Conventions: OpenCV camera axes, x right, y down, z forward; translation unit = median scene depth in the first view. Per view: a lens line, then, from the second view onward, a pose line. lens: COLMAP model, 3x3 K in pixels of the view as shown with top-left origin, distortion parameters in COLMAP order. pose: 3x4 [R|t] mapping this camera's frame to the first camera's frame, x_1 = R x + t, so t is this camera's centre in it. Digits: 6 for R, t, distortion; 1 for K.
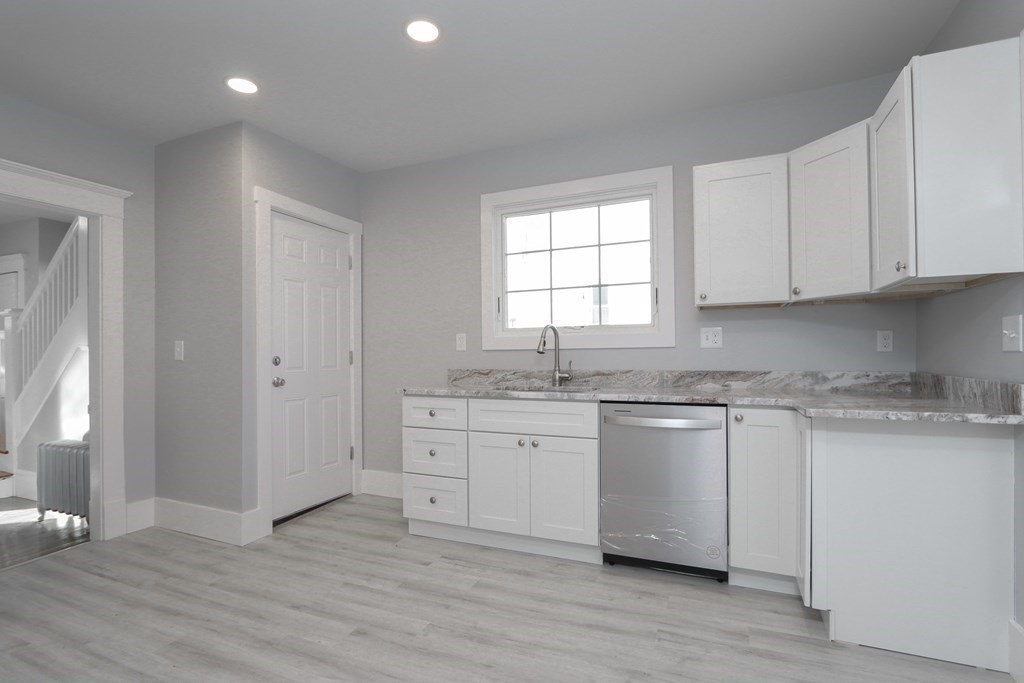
lens RADIAL K [[493.8, 0, 515.2], [0, 493.8, 352.4], [0, 0, 1]] dist [-0.025096, 0.009060]
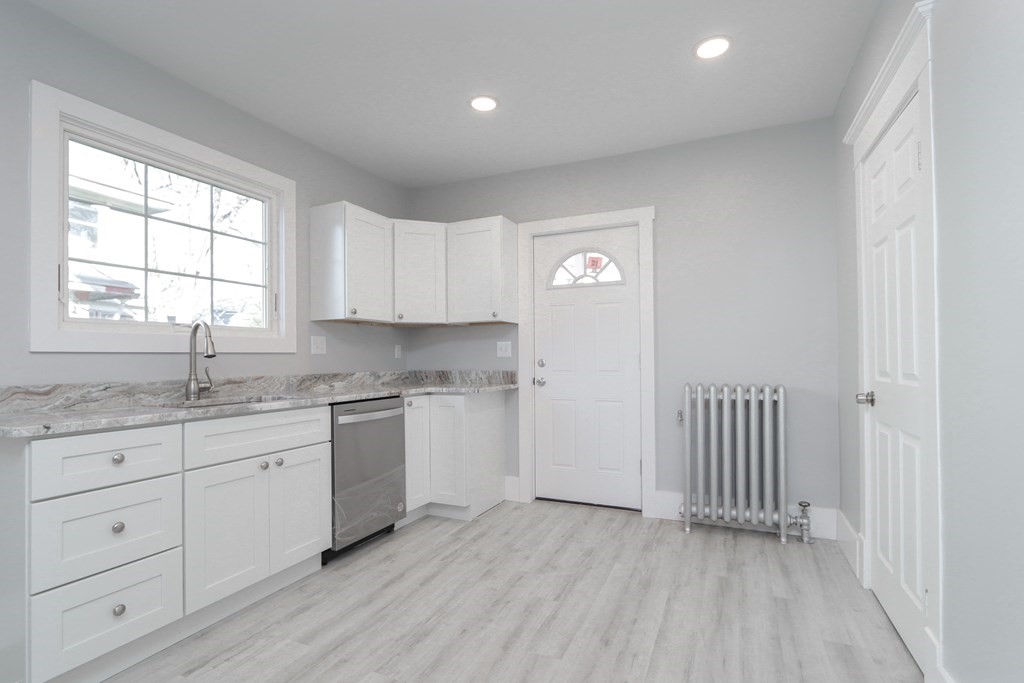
lens RADIAL K [[478.2, 0, 513.0], [0, 478.2, 351.6], [0, 0, 1]] dist [-0.016044, 0.001596]
pose [[0.026032, 0.023211, 0.999392, -0.711110], [0.007369, 0.999699, -0.023410, 0.014437], [-0.999634, 0.007974, 0.025853, 0.522459]]
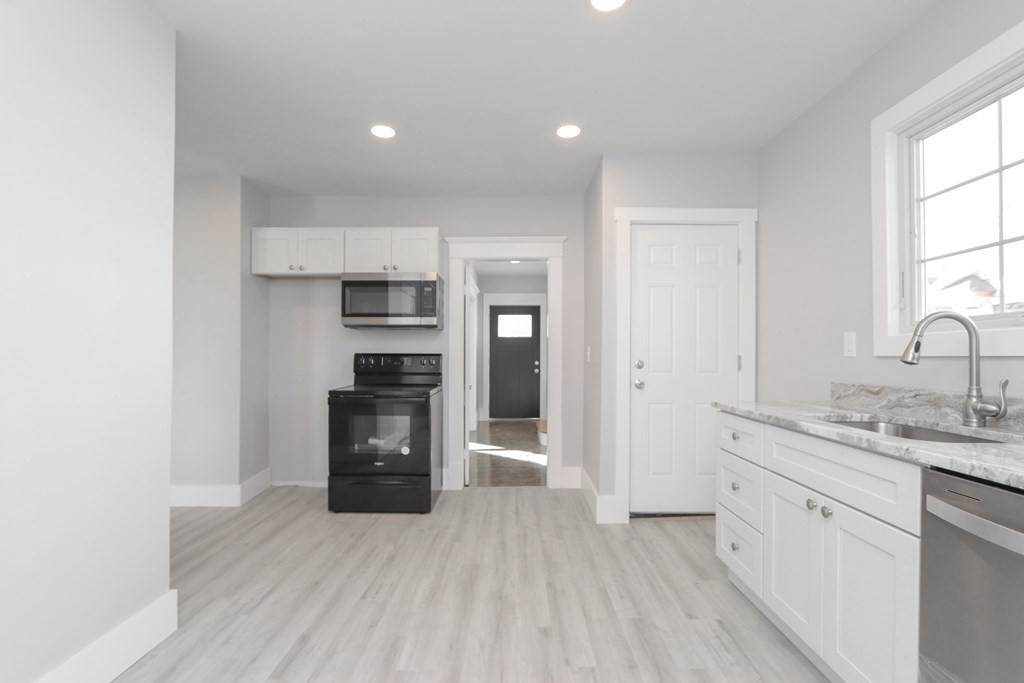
lens RADIAL K [[473.7, 0, 509.0], [0, 473.7, 351.4], [0, 0, 1]] dist [-0.013095, -0.000420]
pose [[0.382339, 0.002063, -0.924020, 0.391286], [-0.003990, 0.999992, 0.000581, -0.011421], [0.924014, 0.003465, 0.382344, 0.377421]]
